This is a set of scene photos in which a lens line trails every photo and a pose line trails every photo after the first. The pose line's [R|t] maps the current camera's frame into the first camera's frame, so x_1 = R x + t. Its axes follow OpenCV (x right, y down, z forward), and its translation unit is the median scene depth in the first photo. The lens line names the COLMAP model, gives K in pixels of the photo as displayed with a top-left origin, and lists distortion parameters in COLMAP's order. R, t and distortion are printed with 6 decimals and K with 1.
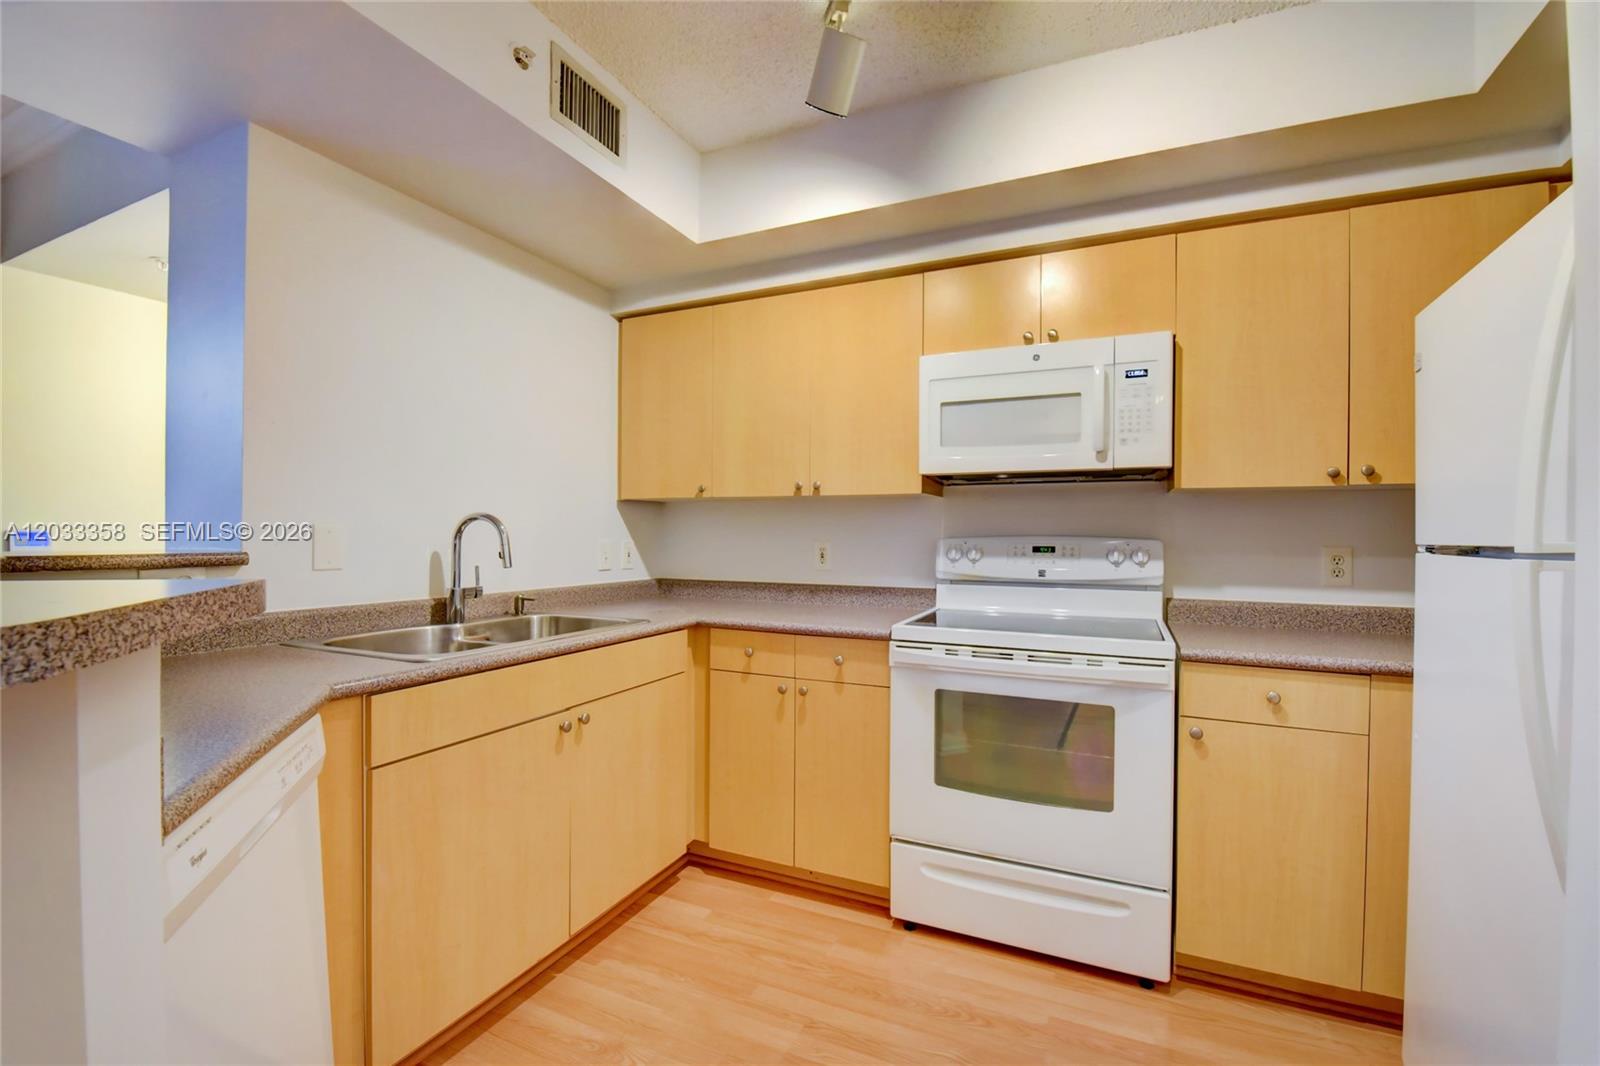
lens RADIAL K [[696.9, 0, 798.8], [0, 696.9, 537.4], [0, 0, 1]] dist [-0.012720, -0.000799]
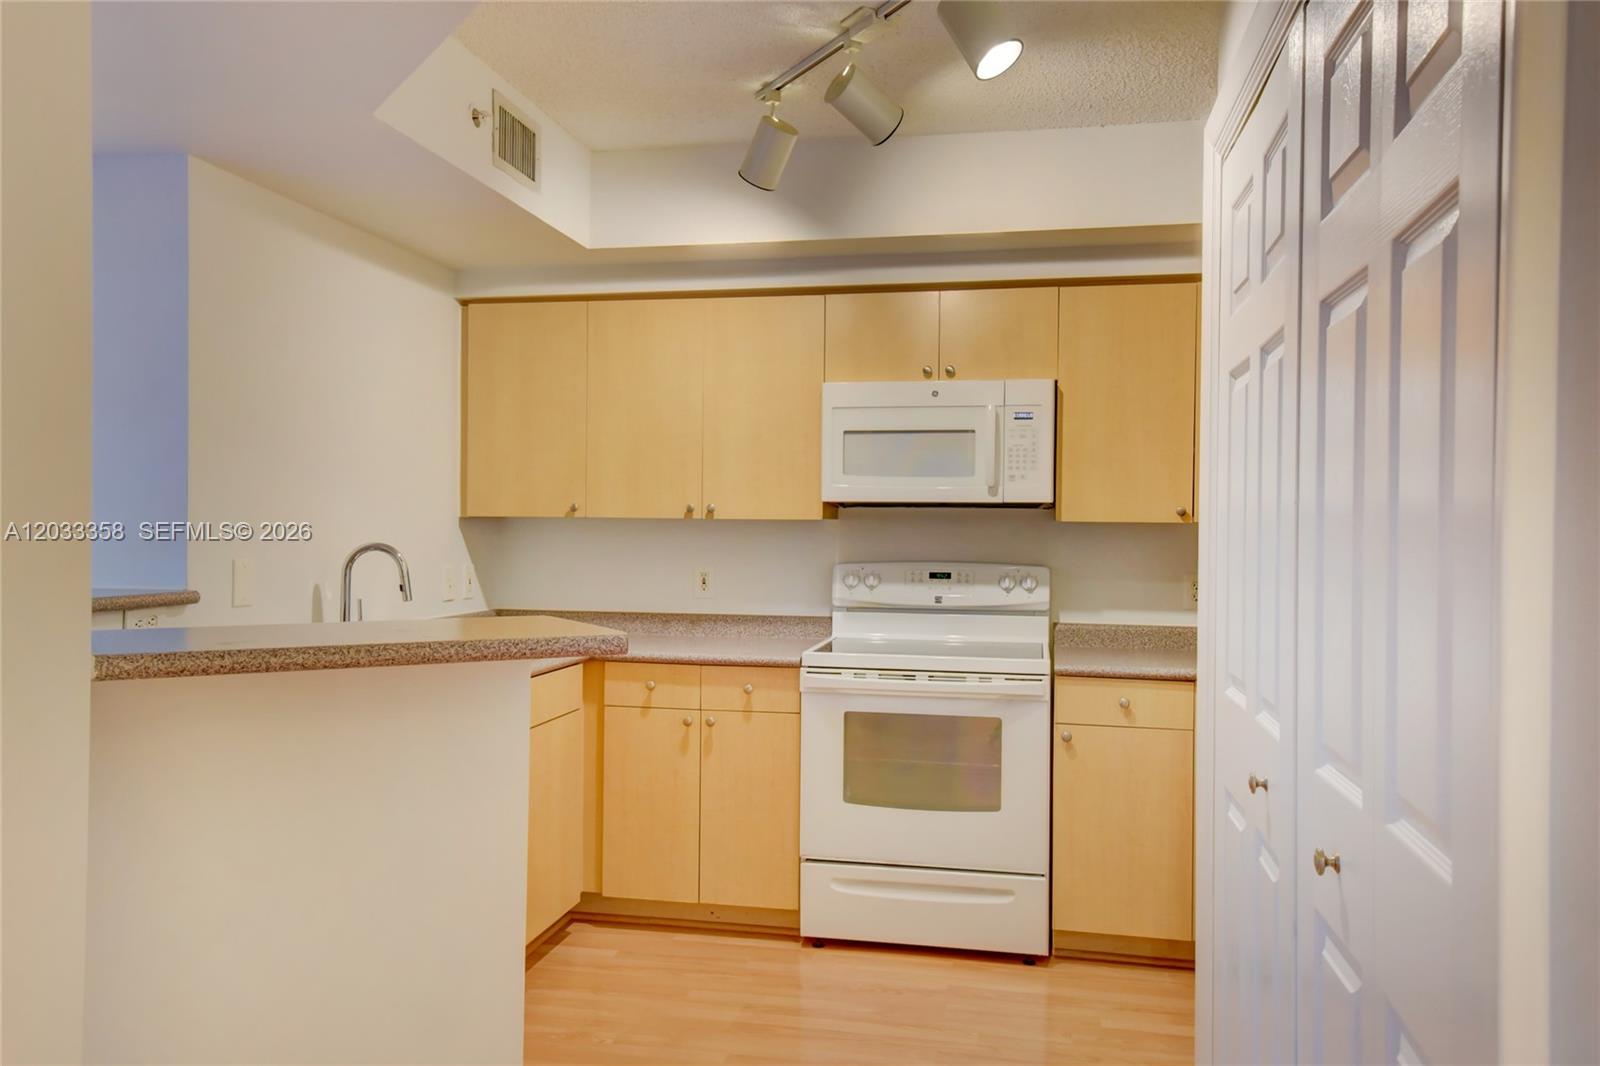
lens RADIAL K [[1206.3, 0, 792.3], [0, 1206.3, 530.7], [0, 0, 1]] dist [0.022243, 0.002751]
pose [[0.973821, 0.002229, 0.227307, -0.280857], [-0.002390, 0.999997, 0.000435, -0.053975], [-0.227306, -0.000967, 0.973823, -0.722859]]
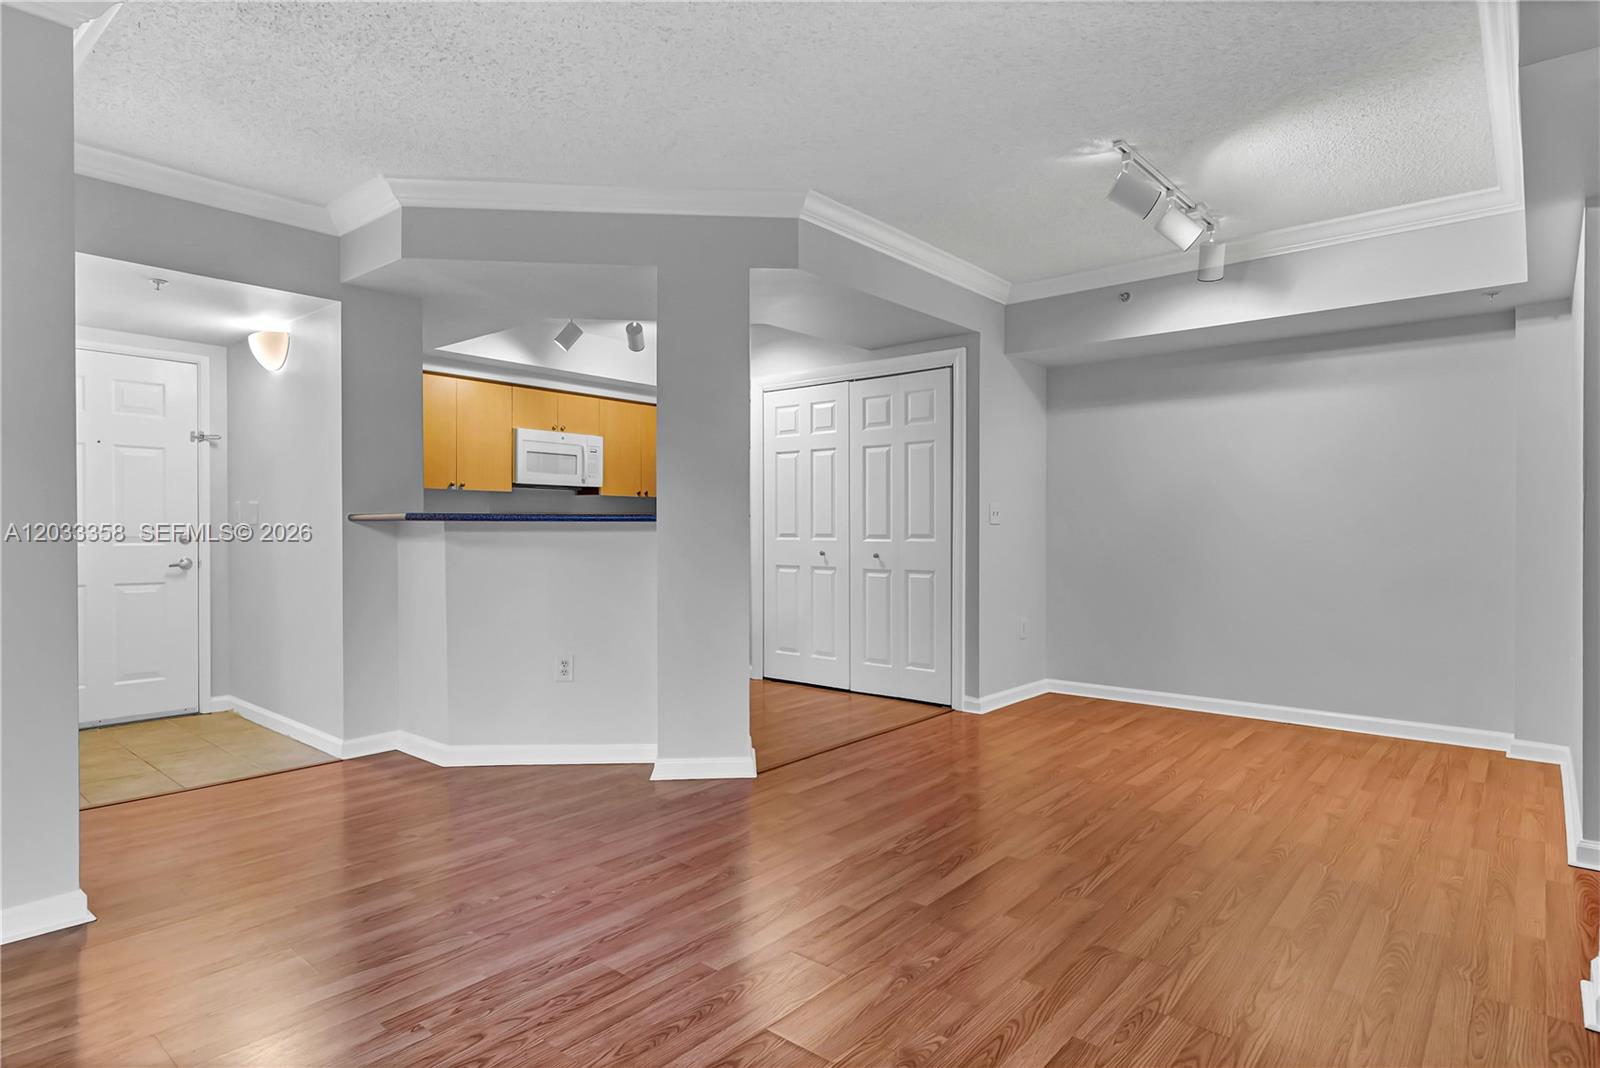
lens RADIAL K [[875.1, 0, 796.1], [0, 875.1, 533.8], [0, 0, 1]] dist [-0.002337, -0.000114]
pose [[0.264875, -0.005958, 0.964264, -2.401820], [0.007902, 0.999961, 0.004008, 0.068254], [-0.964250, 0.006558, 0.264912, -0.592140]]
